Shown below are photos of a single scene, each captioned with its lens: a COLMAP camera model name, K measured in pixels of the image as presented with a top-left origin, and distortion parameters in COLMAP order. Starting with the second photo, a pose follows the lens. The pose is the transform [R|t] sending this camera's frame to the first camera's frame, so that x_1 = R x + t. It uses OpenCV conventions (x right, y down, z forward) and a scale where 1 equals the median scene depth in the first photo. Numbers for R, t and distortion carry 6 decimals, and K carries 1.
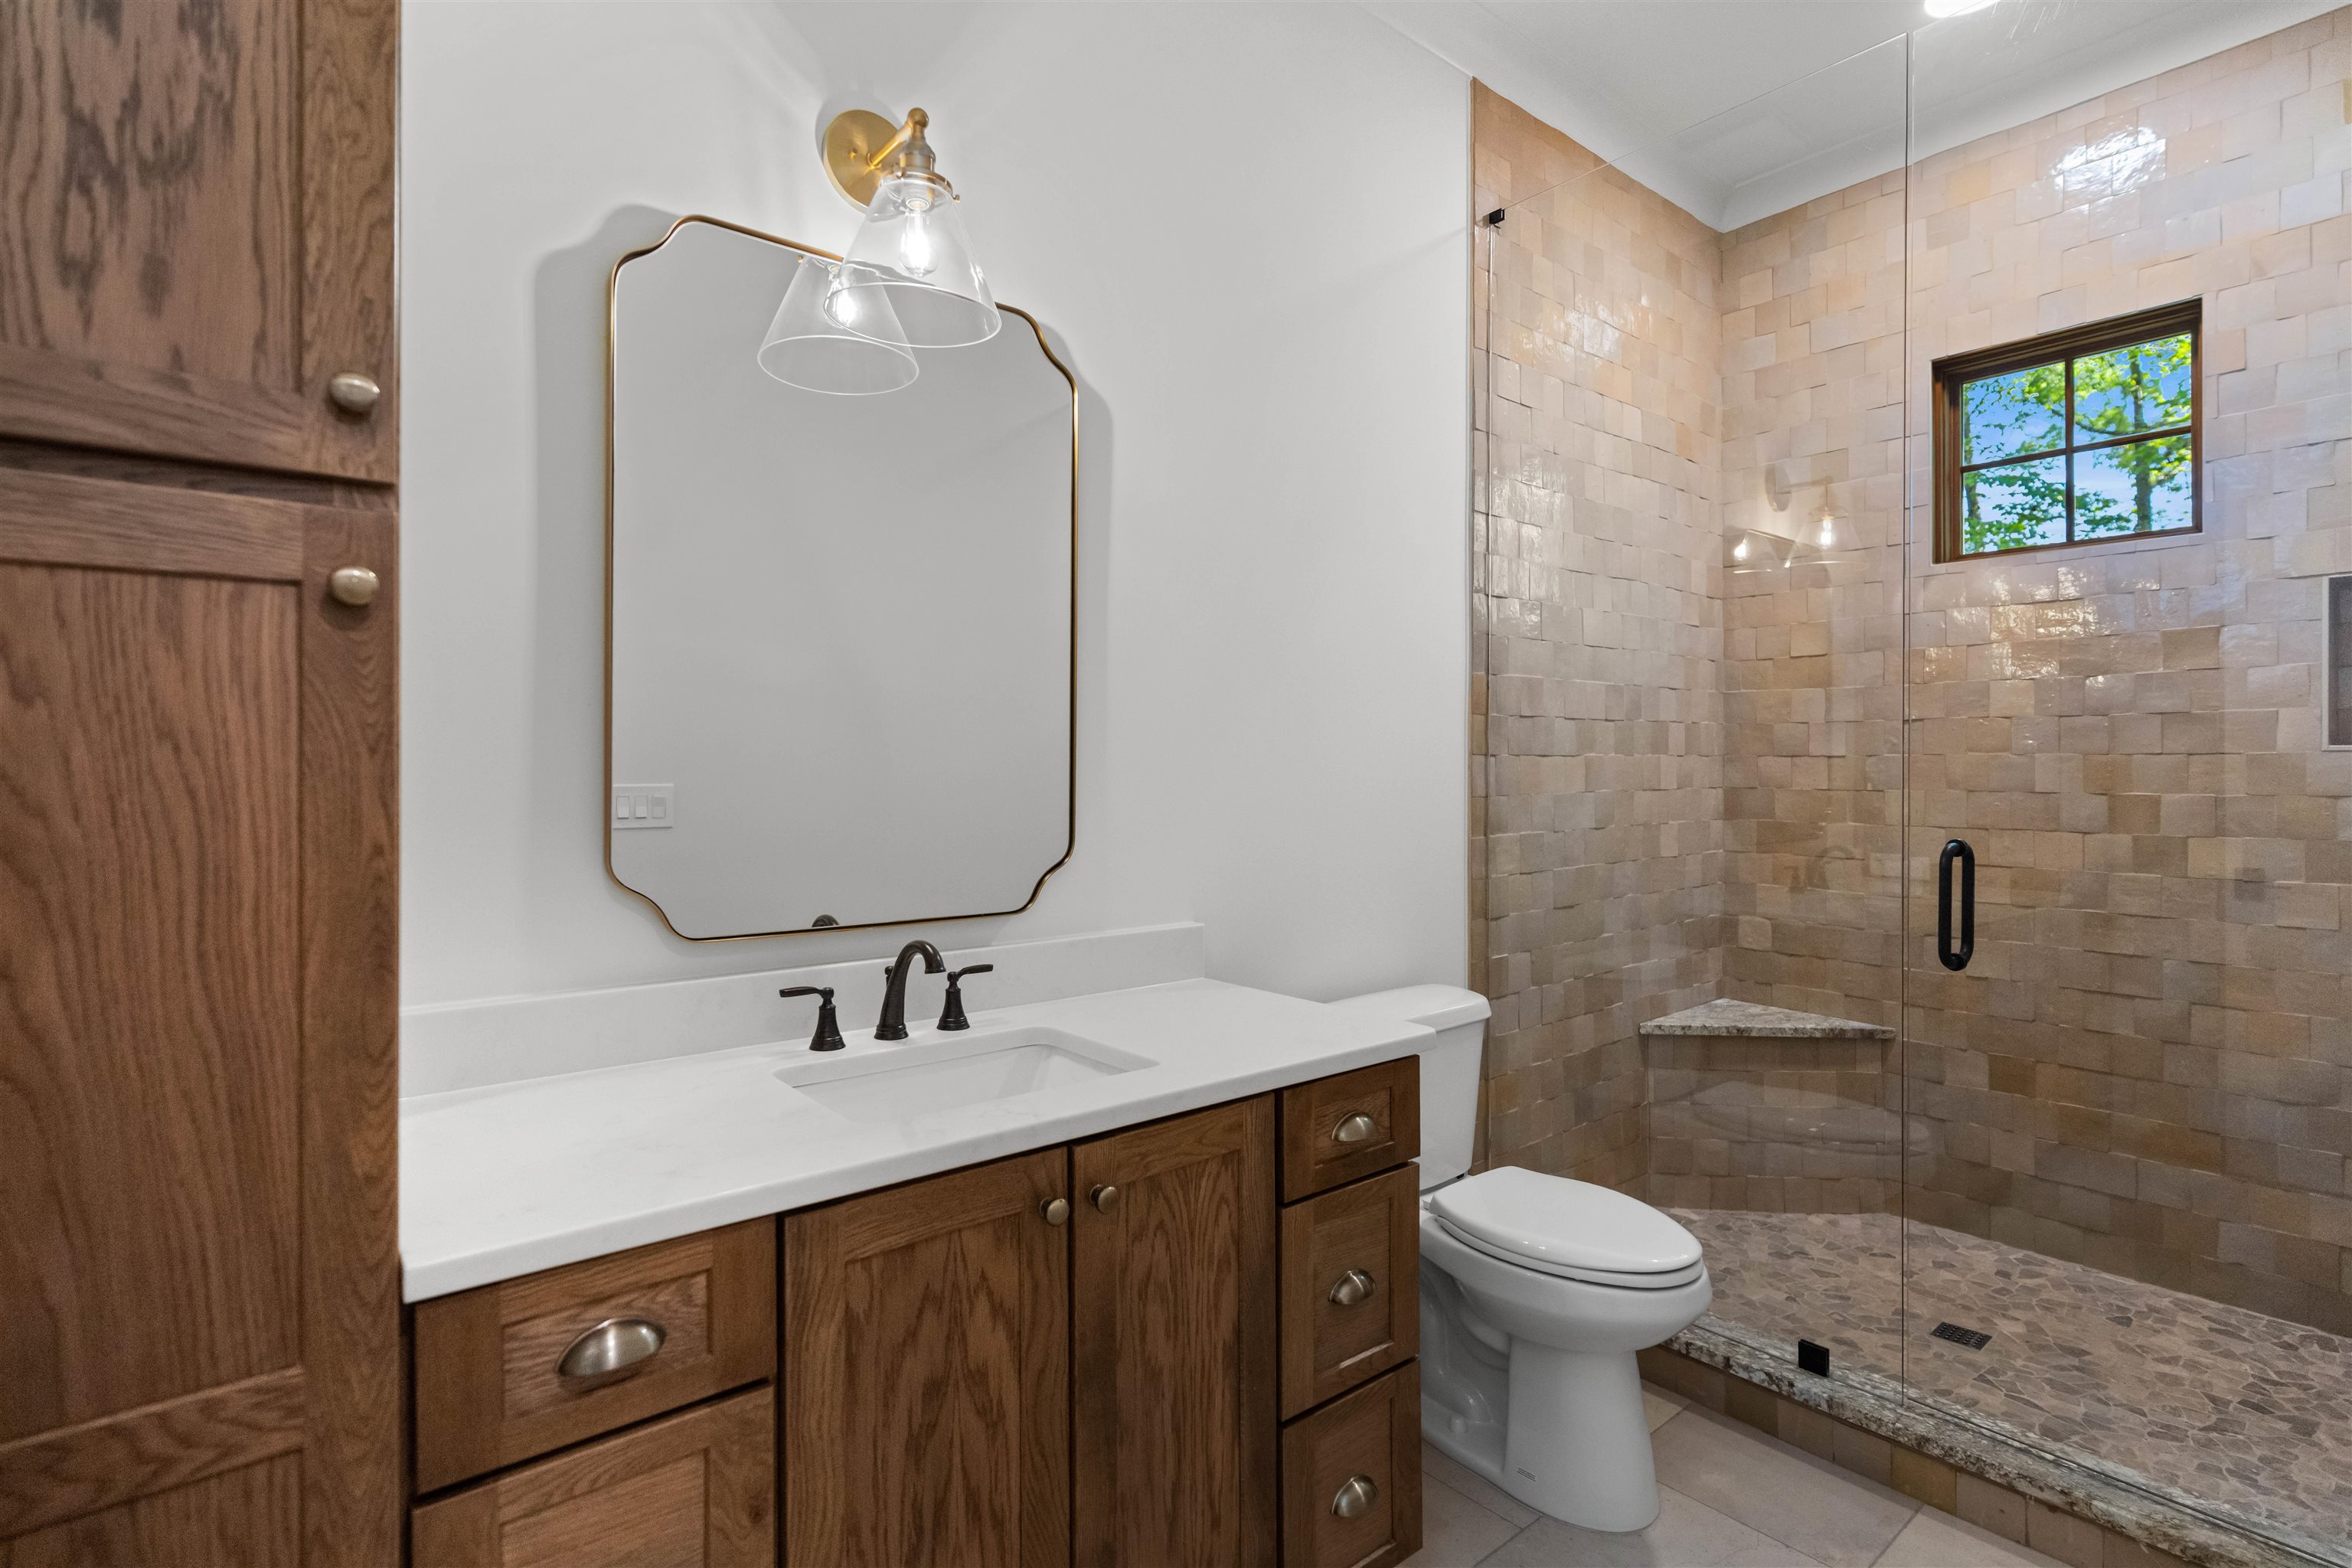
lens RADIAL K [[1141.7, 0, 1172.6], [0, 1141.7, 775.3], [0, 0, 1]] dist [-0.001535, 0.001055]
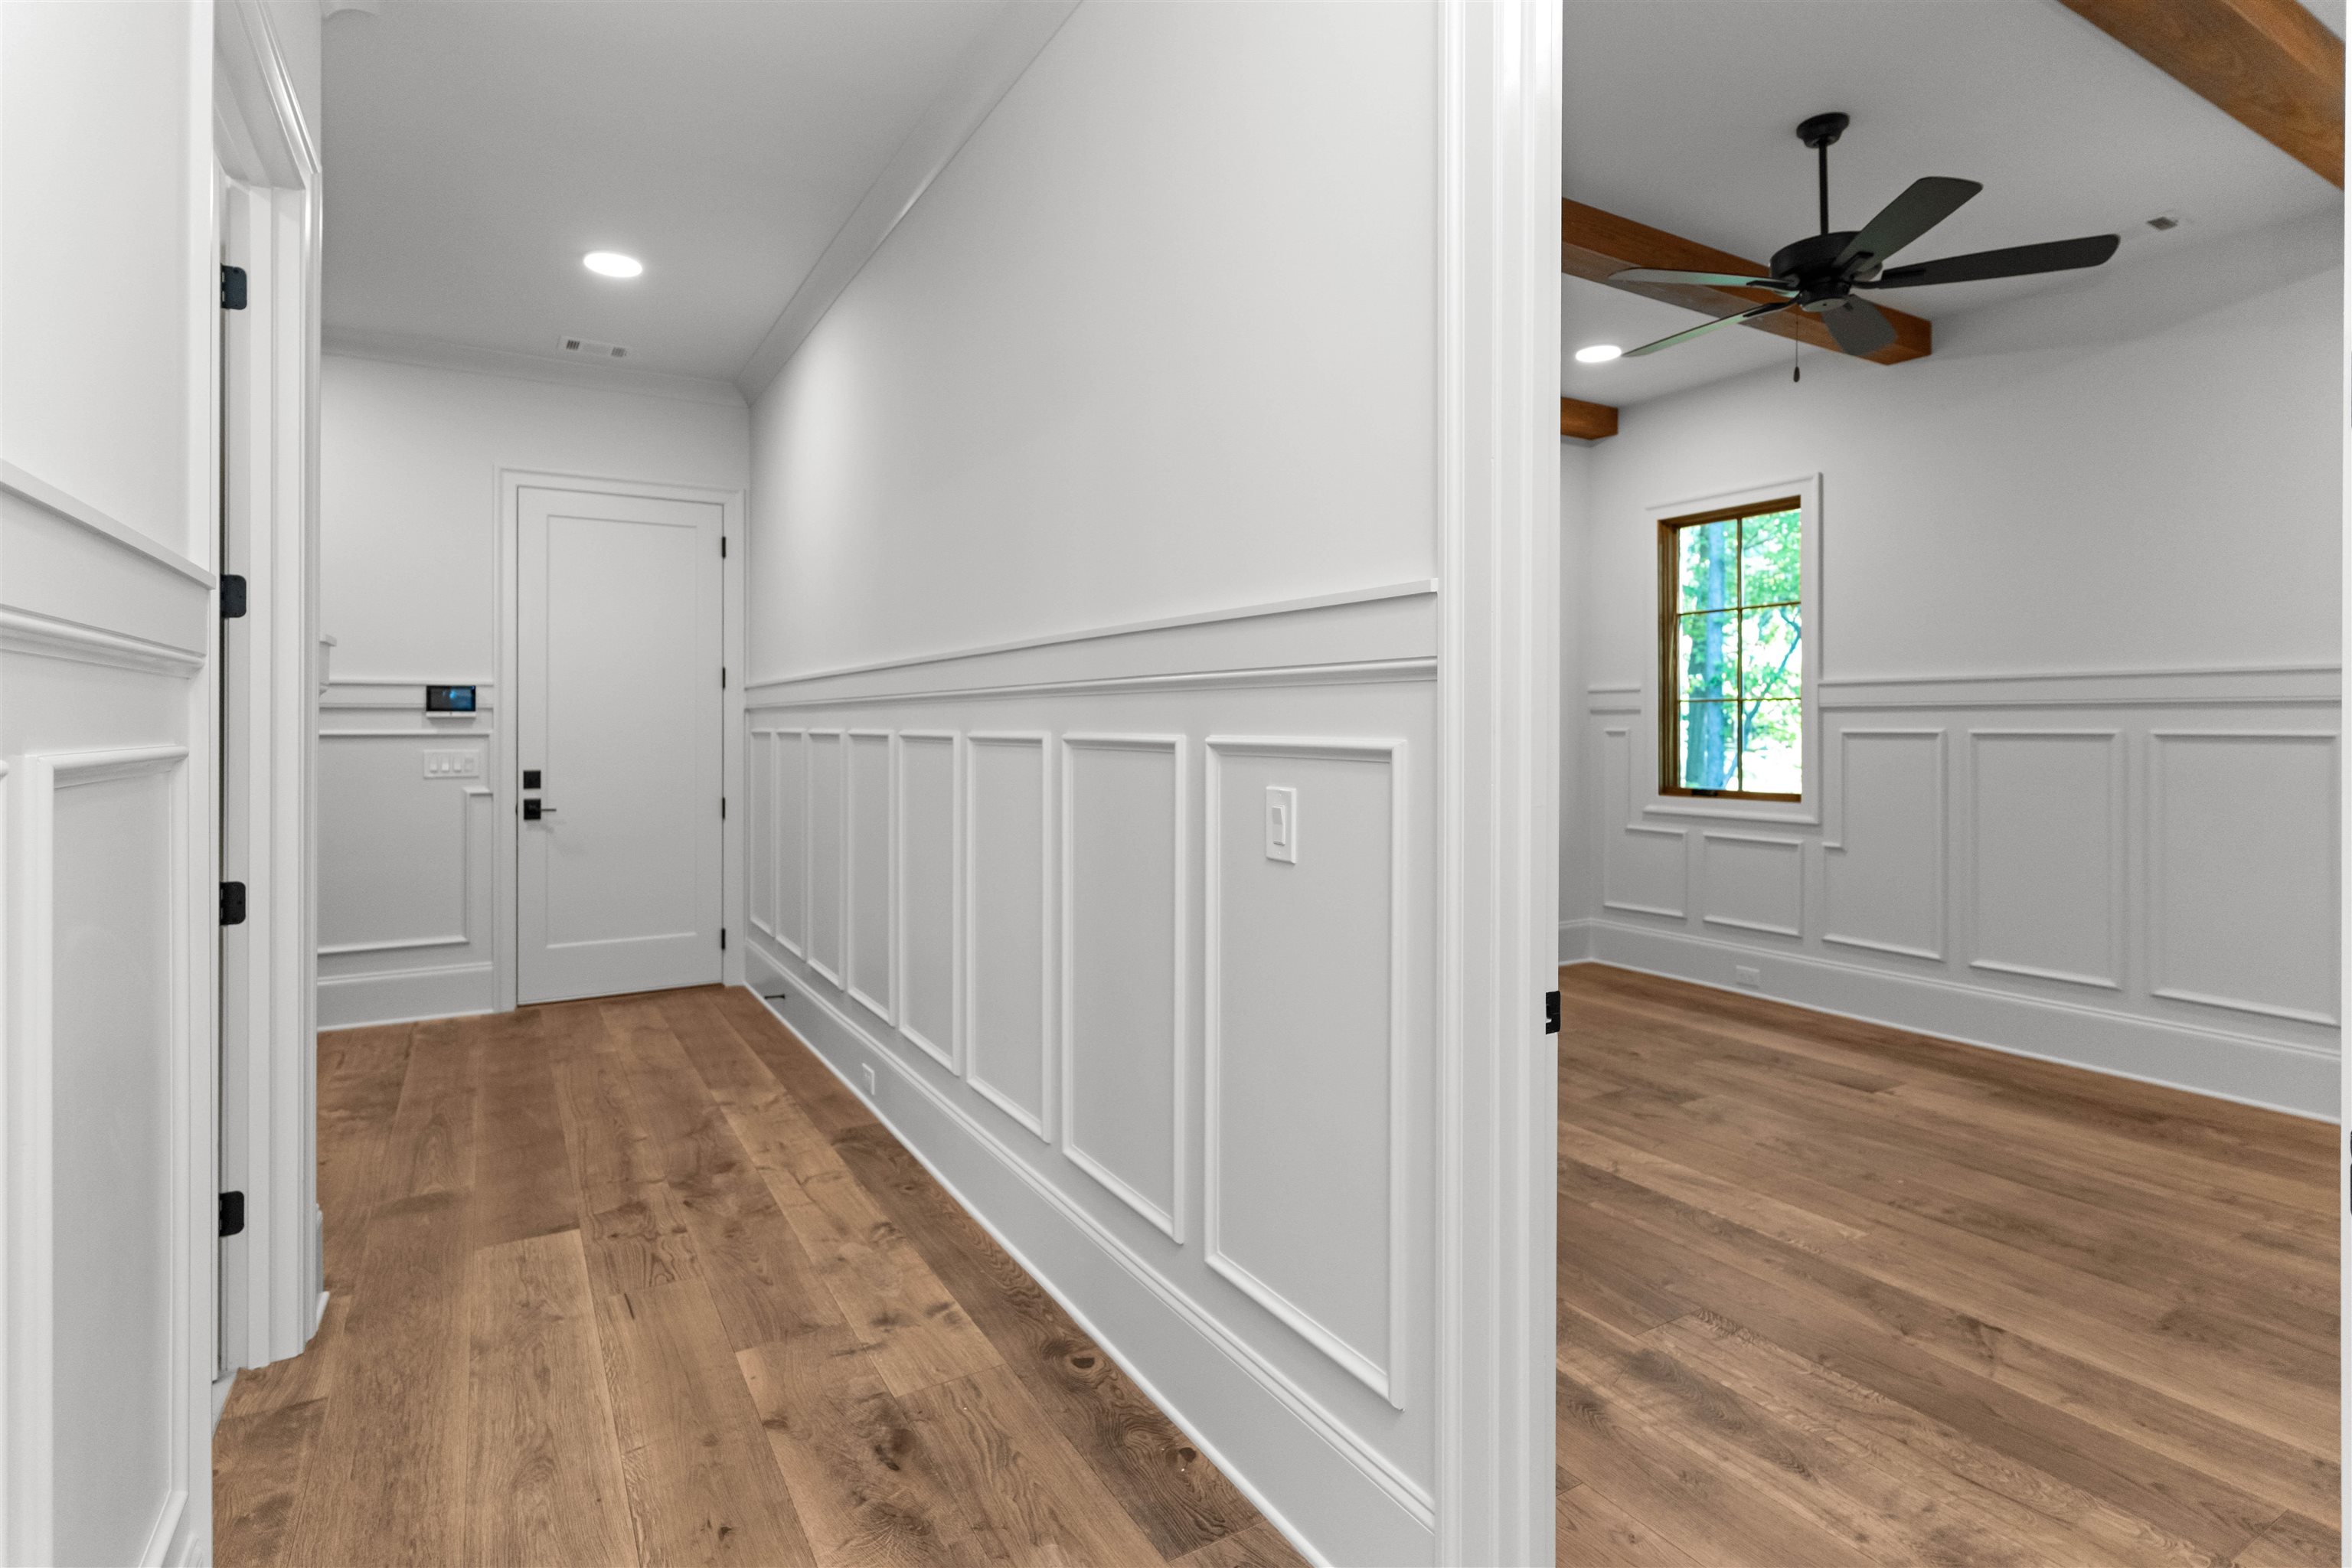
lens RADIAL K [[1141.7, 0, 1154.3], [0, 1141.7, 734.3], [0, 0, 1]] dist [-0.001535, 0.001055]
pose [[0.986798, 0.011377, -0.161554, 0.792225], [-0.011339, 0.999935, 0.001159, -0.045419], [0.161557, 0.000688, 0.986863, -5.151822]]
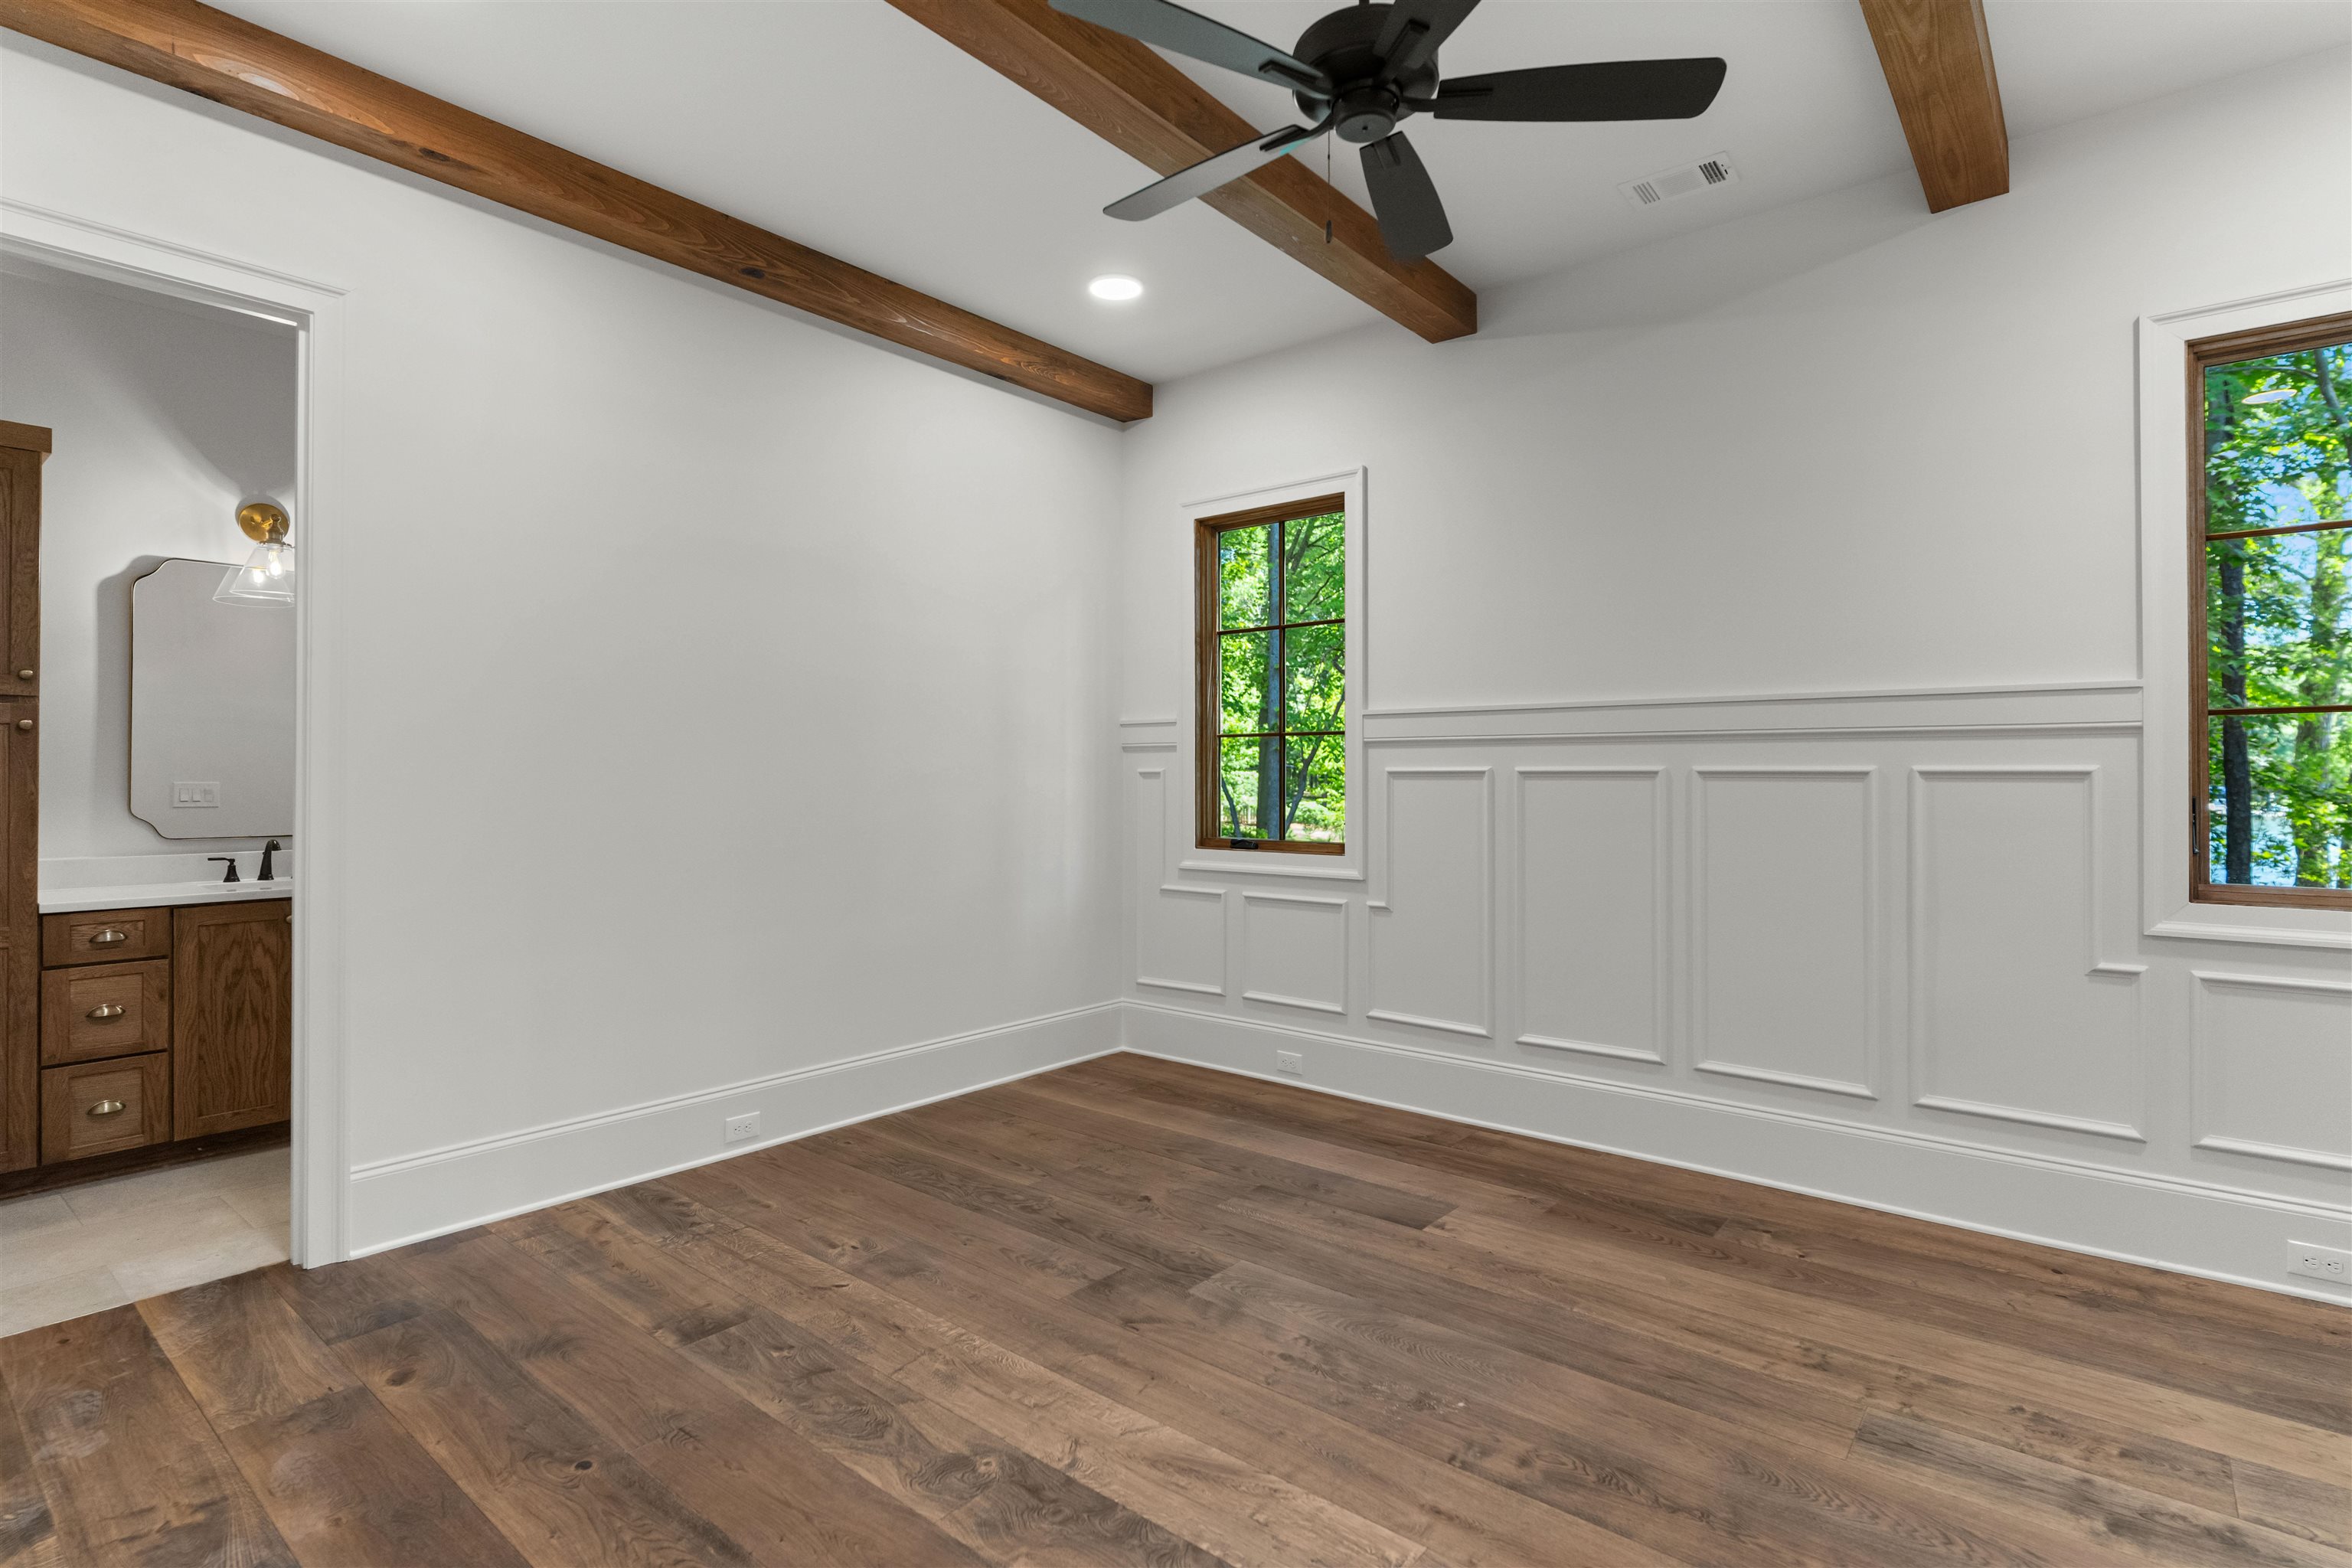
lens RADIAL K [[1141.7, 0, 1178.1], [0, 1141.7, 789.2], [0, 0, 1]] dist [-0.001535, 0.001055]
pose [[0.980061, 0.009201, 0.198482, 1.770085], [-0.009676, 0.999952, 0.001425, 0.007997], [-0.198460, -0.003318, 0.980103, -2.692181]]
